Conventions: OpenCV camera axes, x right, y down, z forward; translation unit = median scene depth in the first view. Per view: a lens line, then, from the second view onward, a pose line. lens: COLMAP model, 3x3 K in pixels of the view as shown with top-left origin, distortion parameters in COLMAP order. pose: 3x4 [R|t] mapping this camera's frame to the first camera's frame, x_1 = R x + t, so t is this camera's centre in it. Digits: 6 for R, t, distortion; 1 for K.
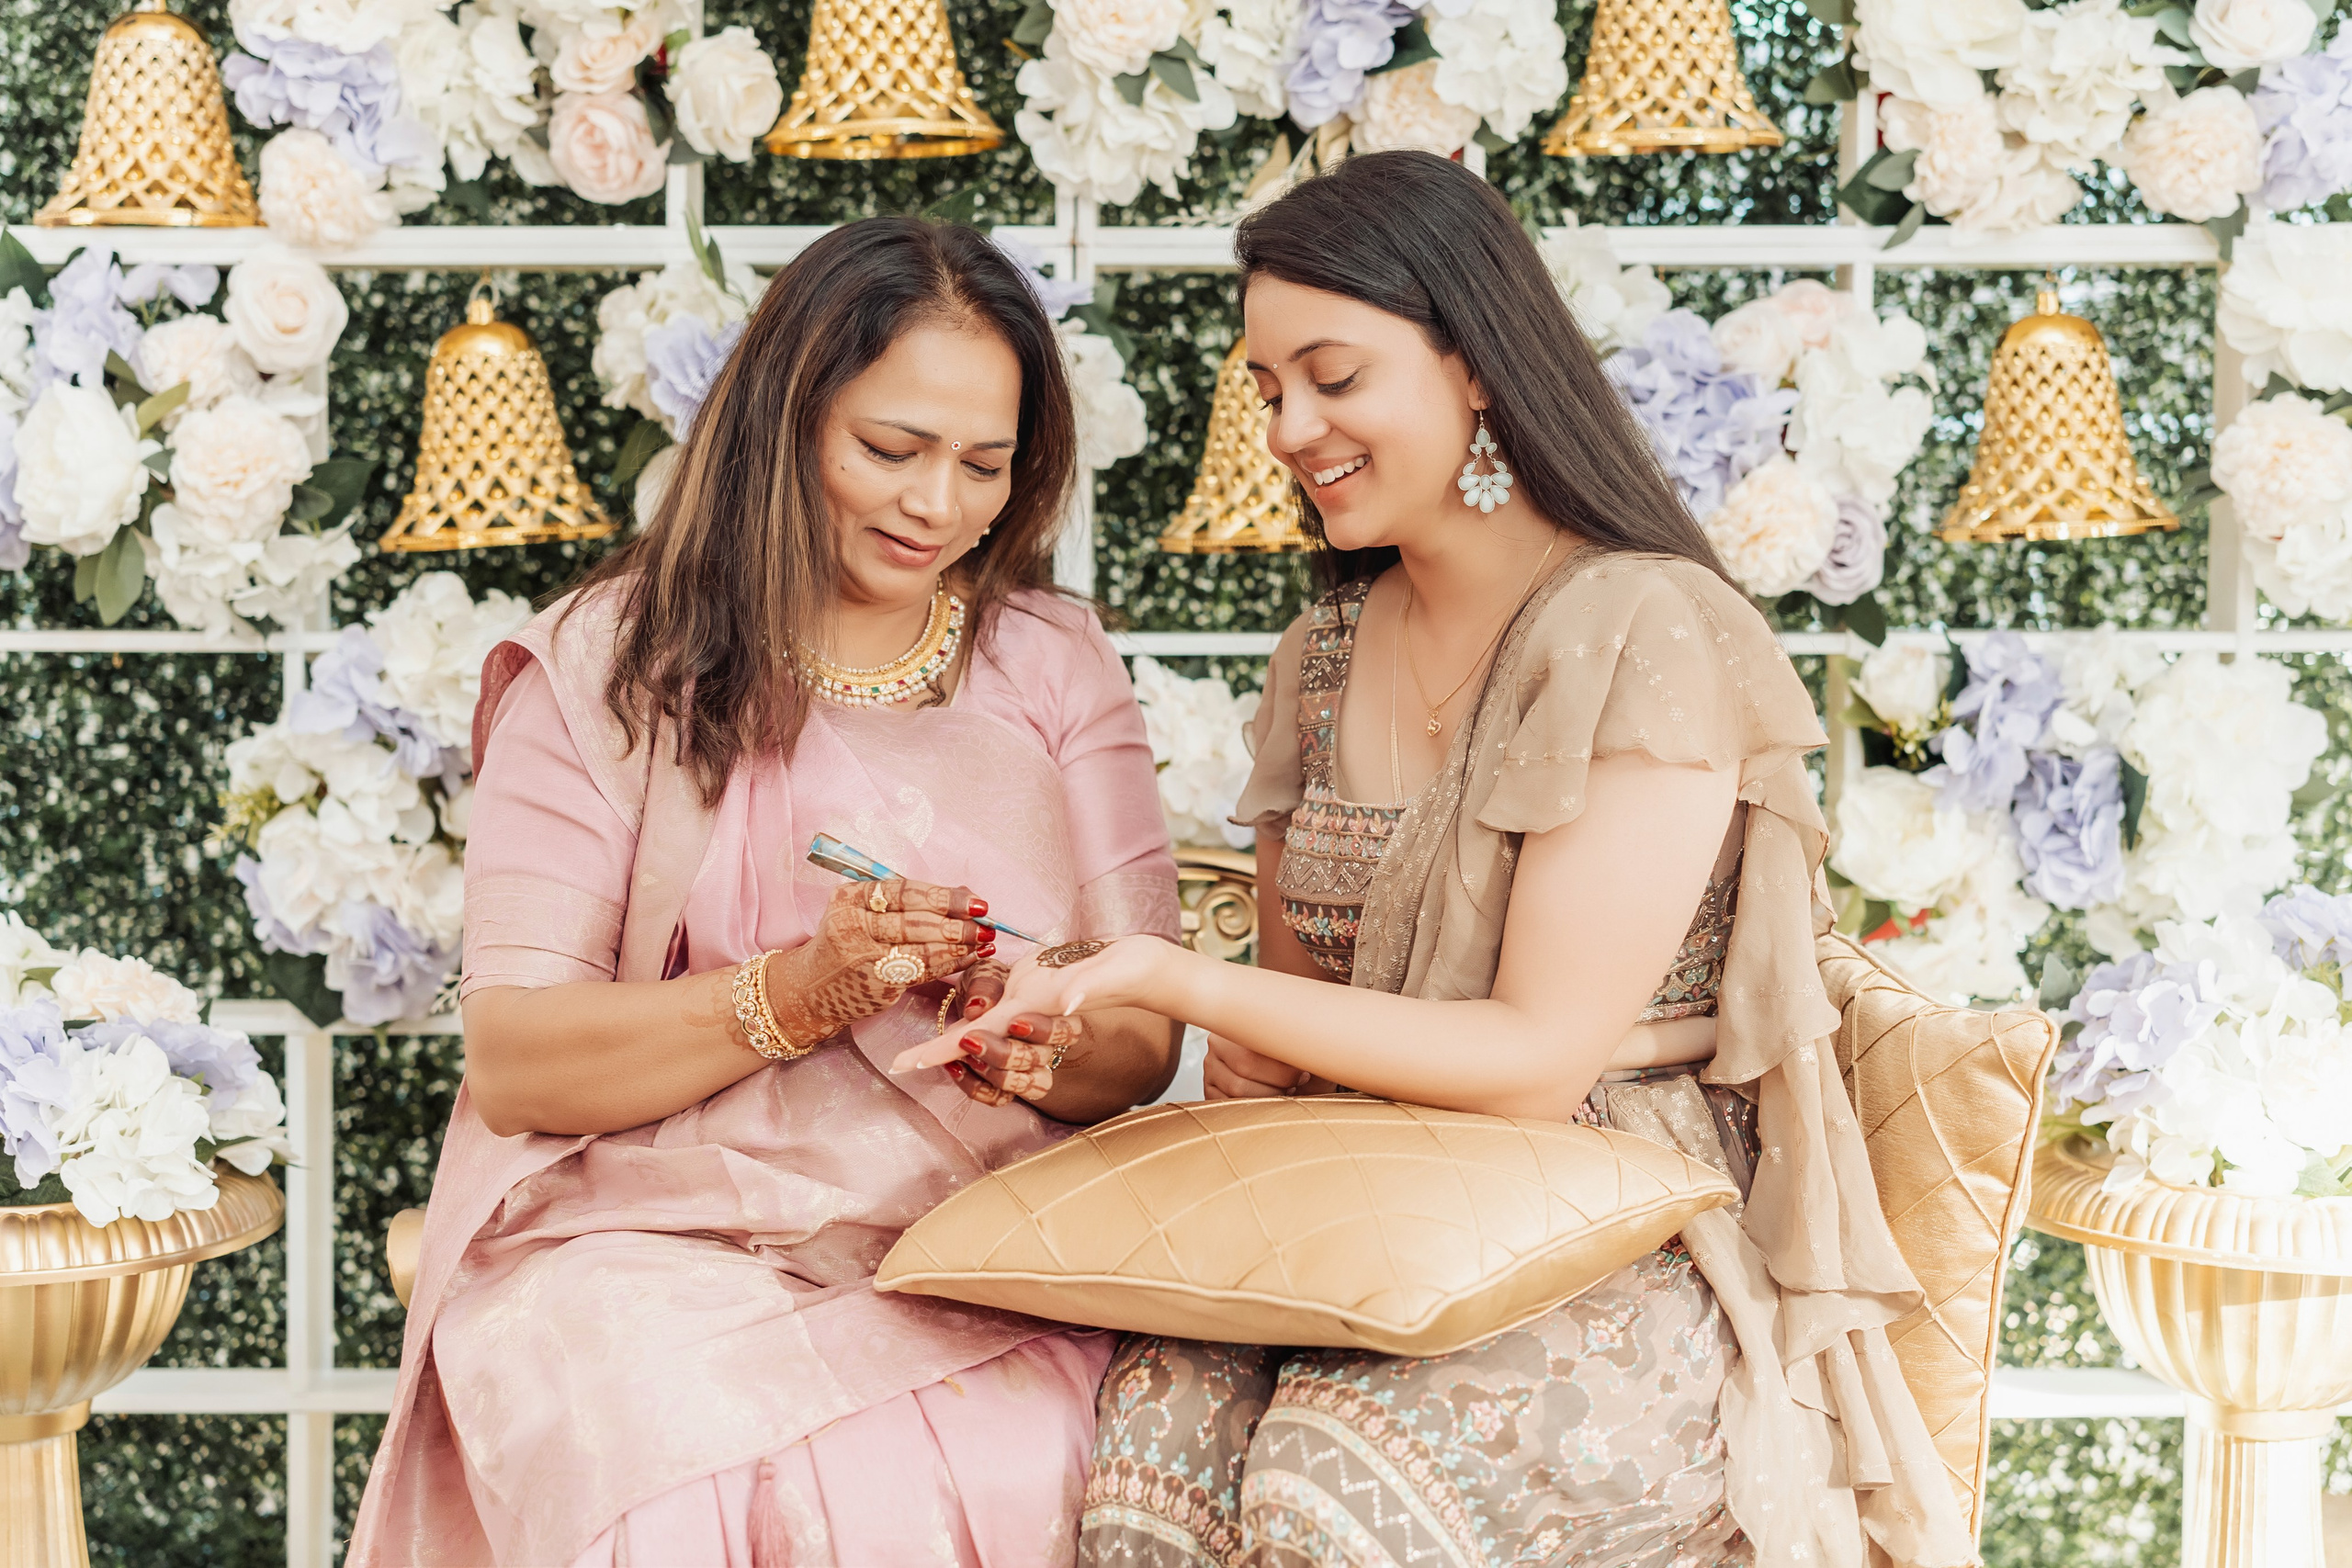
lens RADIAL K [[3670.1, 0, 1176.0], [0, 3670.1, 784.0], [0, 0, 1]] dist [0.024998, 0.028900]
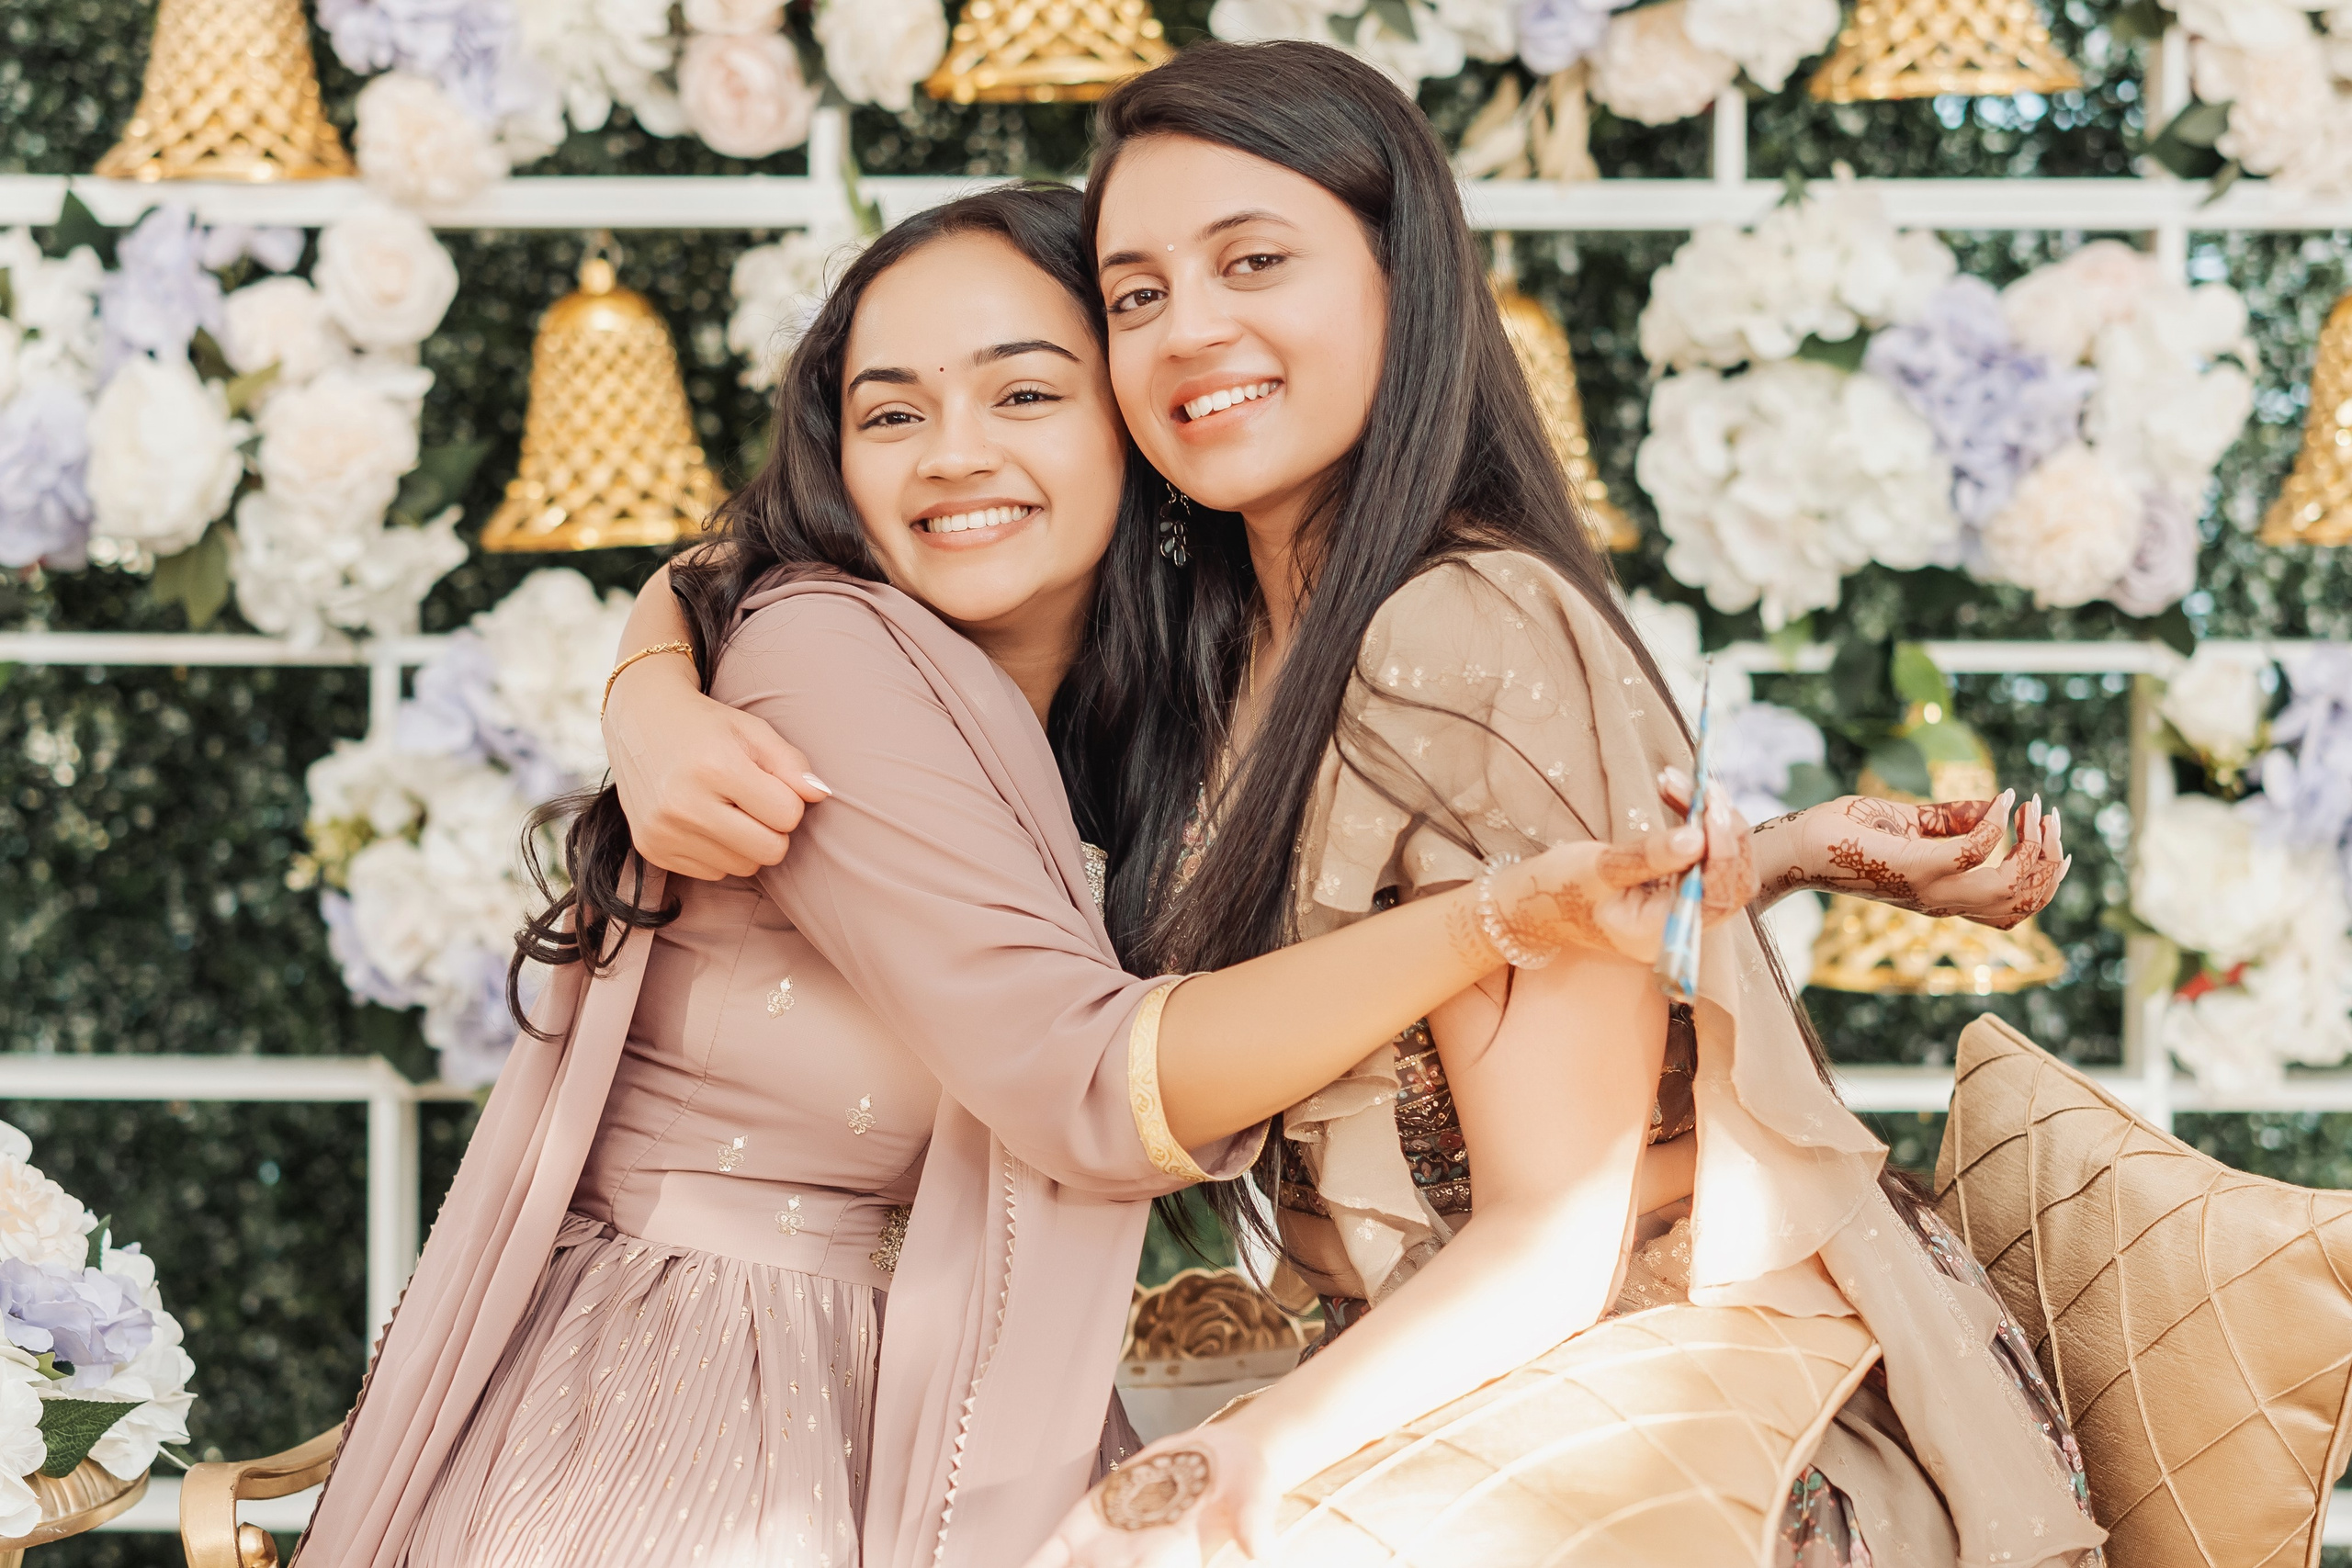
lens RADIAL K [[5184.7, 0, 1176.0], [0, 5184.7, 784.0], [0, 0, 1]] dist [0.017721, 0.075359]
pose [[0.999947, 0.003166, -0.009831, -0.038663], [-0.003283, 0.999924, -0.011862, 0.007473], [0.009792, 0.011893, 0.999881, -0.242290]]
